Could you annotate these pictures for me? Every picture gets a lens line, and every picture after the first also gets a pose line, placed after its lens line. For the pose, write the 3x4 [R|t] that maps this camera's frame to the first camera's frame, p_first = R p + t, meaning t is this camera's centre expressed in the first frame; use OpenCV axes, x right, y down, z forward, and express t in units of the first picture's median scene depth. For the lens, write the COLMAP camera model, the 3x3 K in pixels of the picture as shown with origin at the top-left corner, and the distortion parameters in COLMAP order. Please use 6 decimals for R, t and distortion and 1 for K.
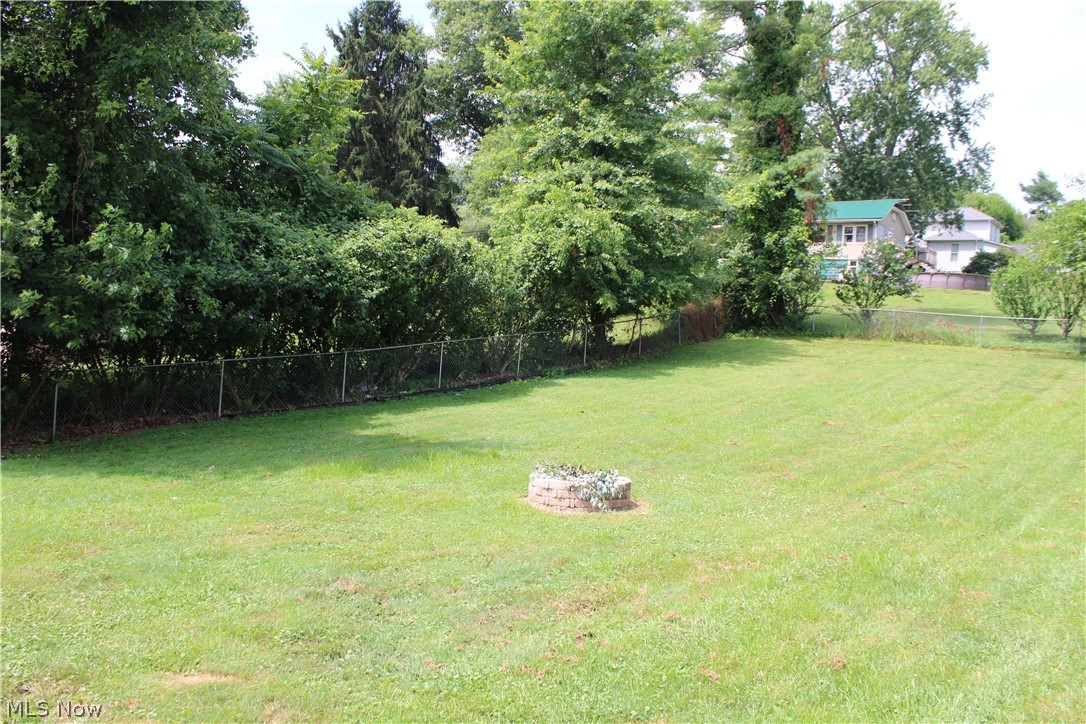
lens RADIAL K [[926.2, 0, 539.1], [0, 926.2, 366.4], [0, 0, 1]] dist [-0.113369, 0.069703]
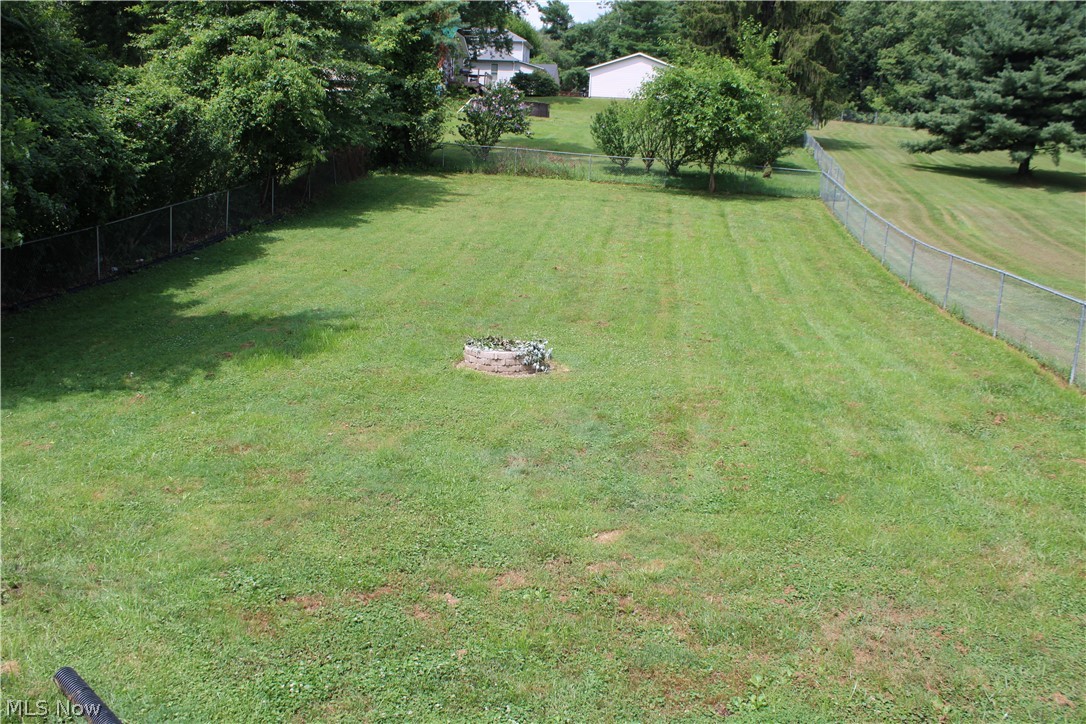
lens RADIAL K [[926.2, 0, 544.8], [0, 926.2, 362.3], [0, 0, 1]] dist [-0.113369, 0.069703]
pose [[0.862949, -0.120090, 0.490813, -0.180524], [0.016700, 0.977595, 0.209832, -0.042060], [-0.505015, -0.172877, 0.845620, -0.037009]]
